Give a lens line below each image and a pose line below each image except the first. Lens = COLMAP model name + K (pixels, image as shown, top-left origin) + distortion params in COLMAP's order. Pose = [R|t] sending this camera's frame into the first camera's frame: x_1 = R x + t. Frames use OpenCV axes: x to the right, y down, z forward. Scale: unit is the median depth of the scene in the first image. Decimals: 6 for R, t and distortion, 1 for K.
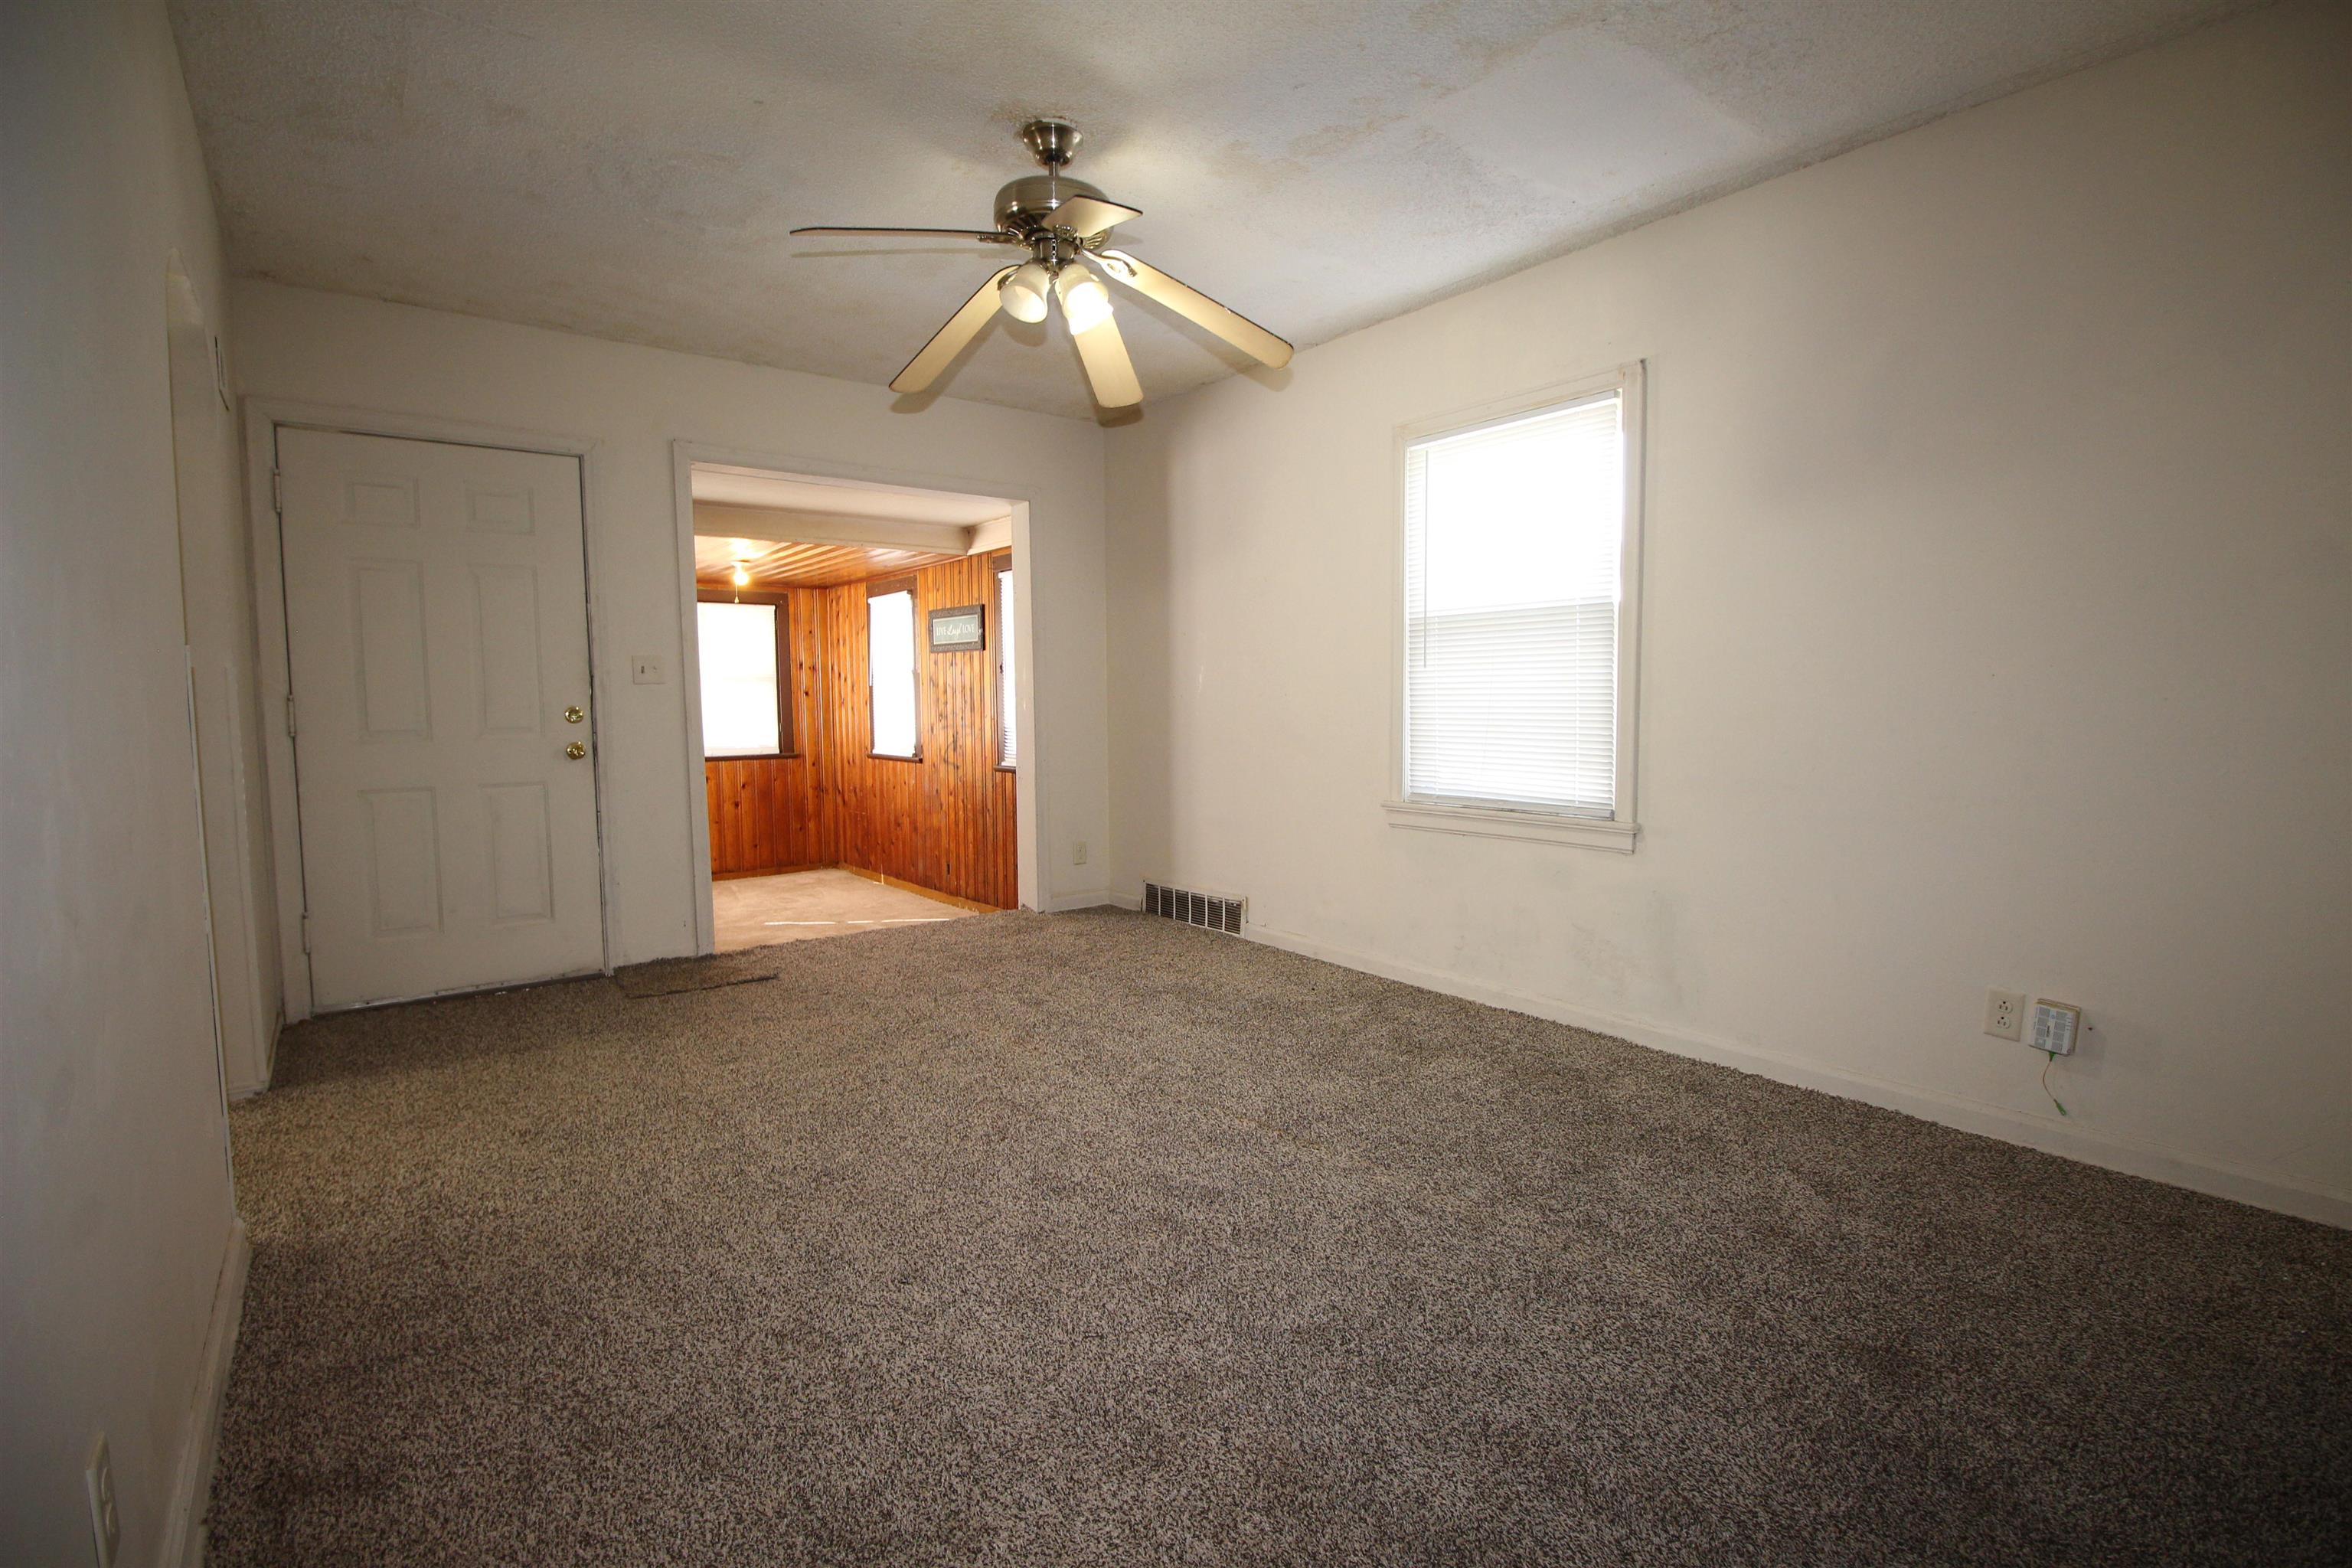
lens RADIAL K [[1117.3, 0, 1176.0], [0, 1117.3, 784.0], [0, 0, 1]] dist [-0.002386, -0.007154]
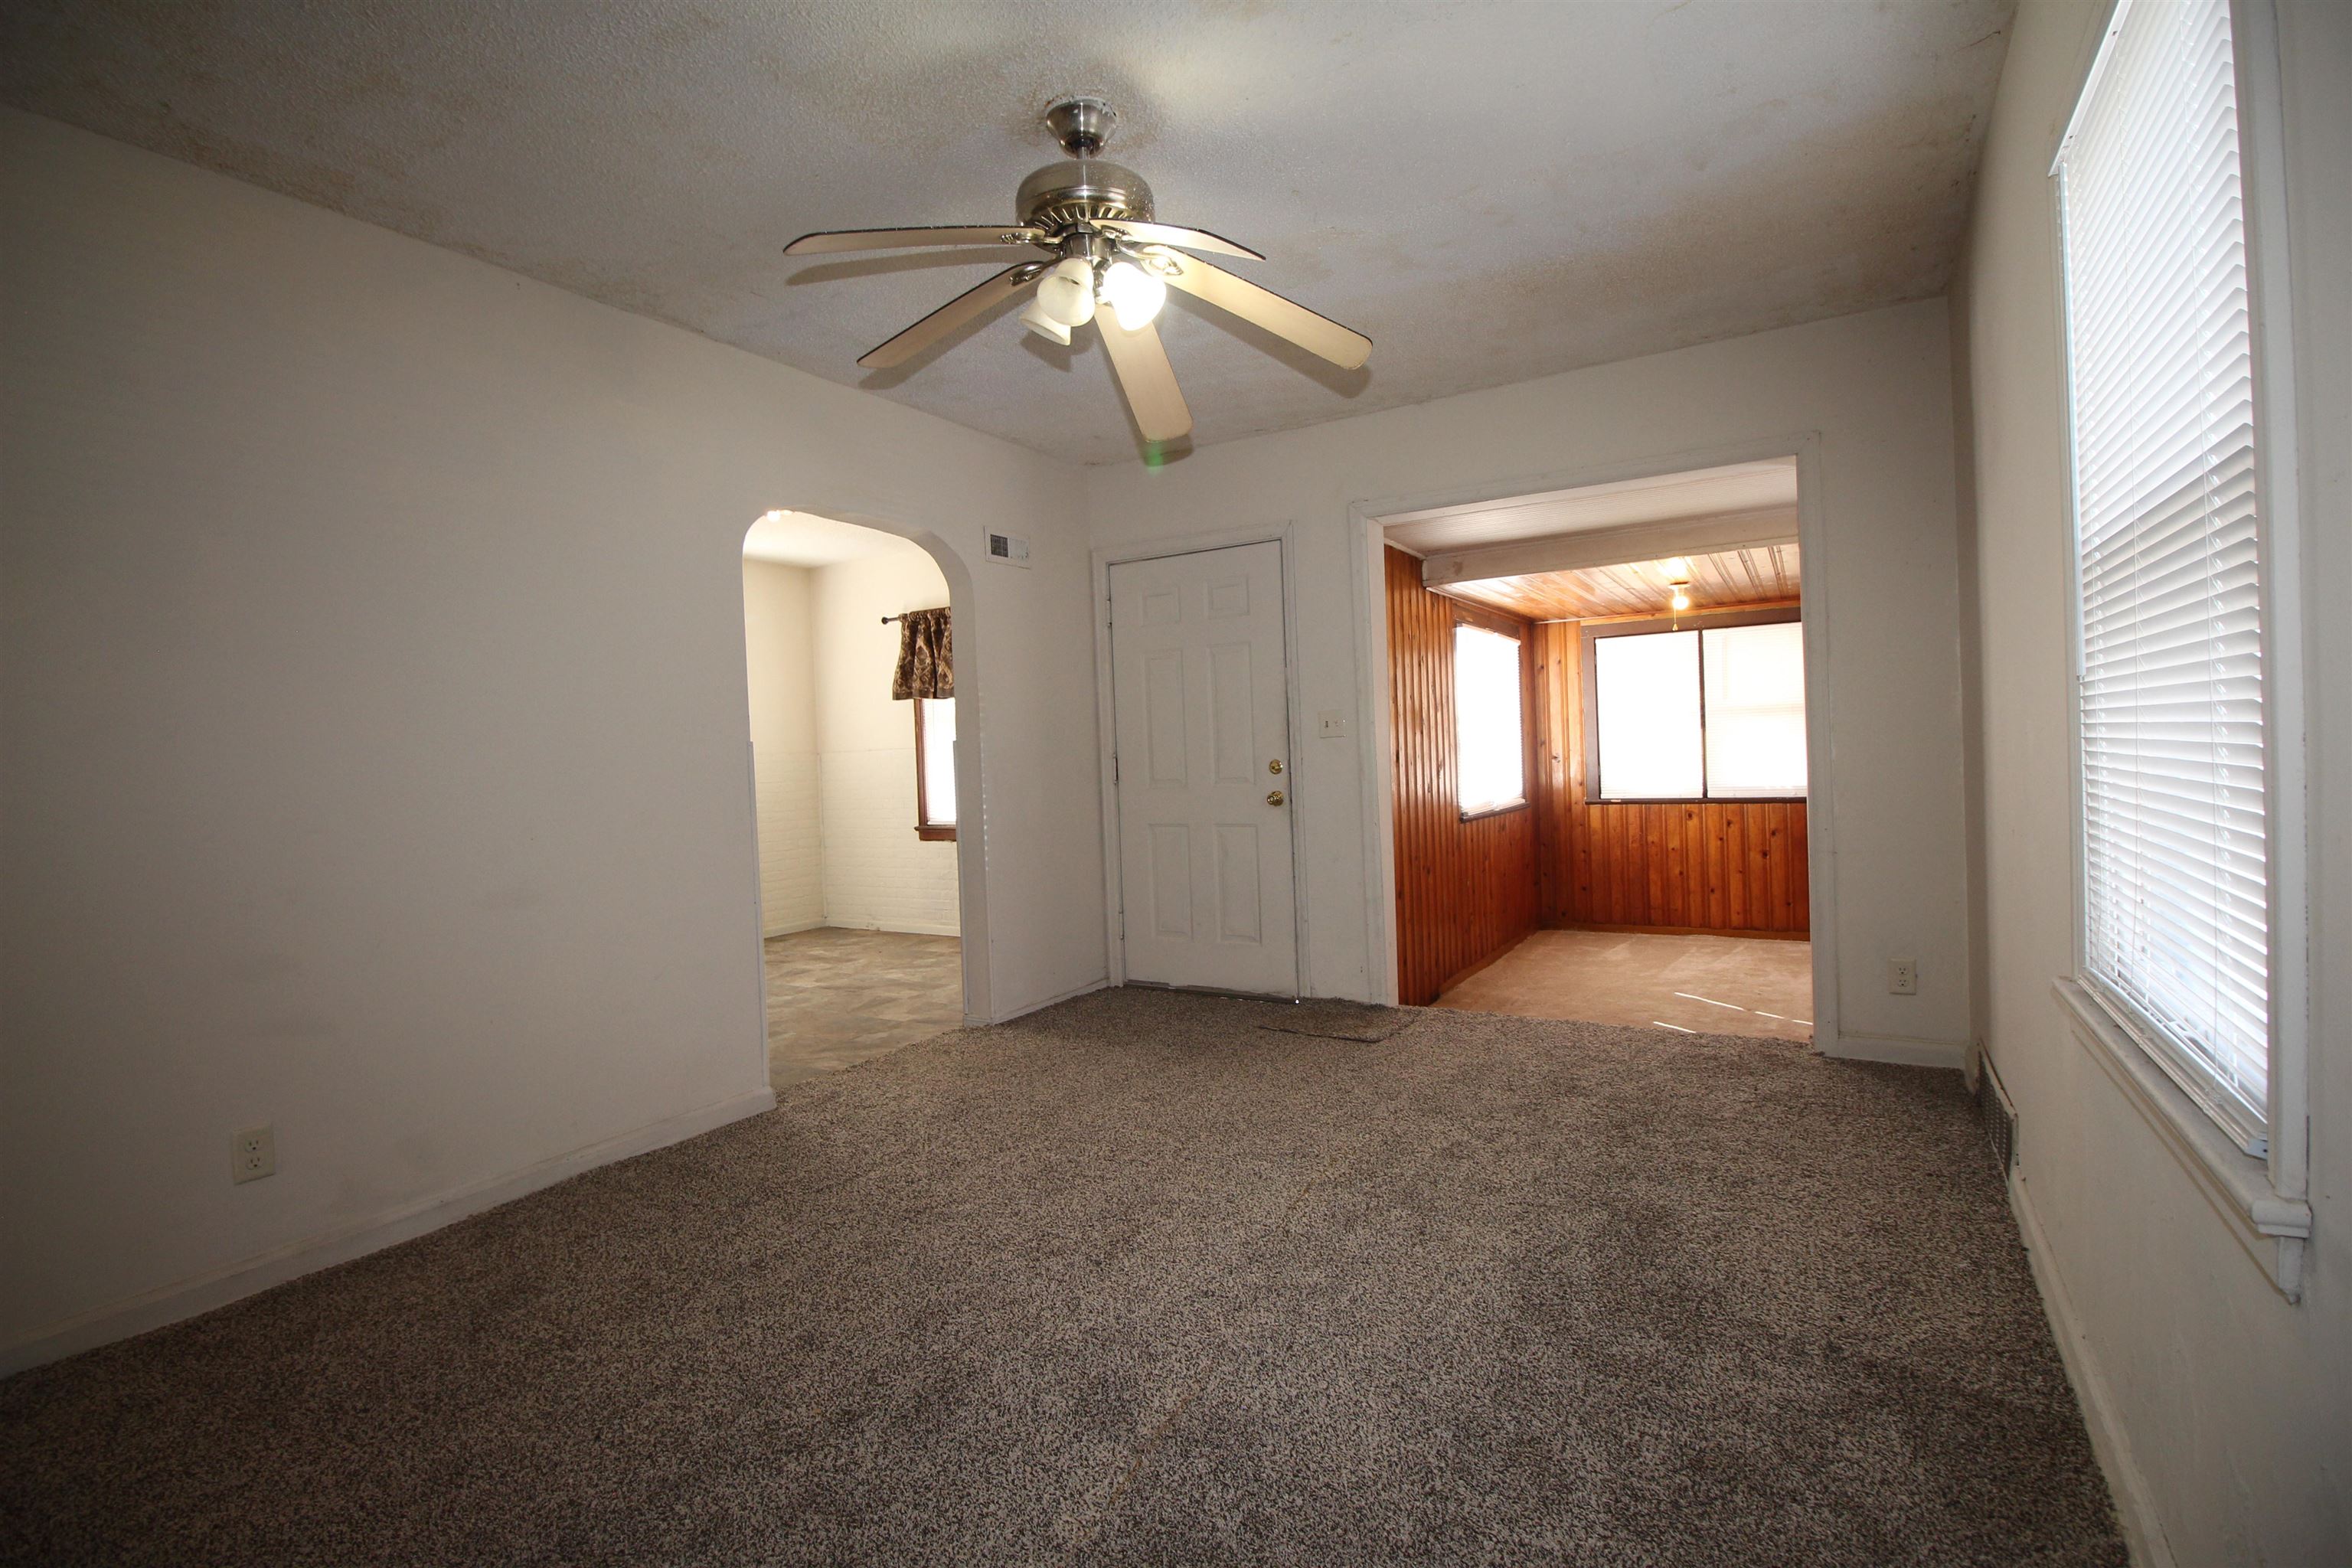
lens RADIAL K [[1086.9, 0, 1177.5], [0, 1086.9, 774.4], [0, 0, 1]] dist [0.002519, -0.008089]
pose [[0.364555, 0.017883, -0.931010, 0.475968], [-0.040980, 0.999155, 0.003146, -0.055950], [0.930280, 0.037005, 0.364980, 0.528036]]
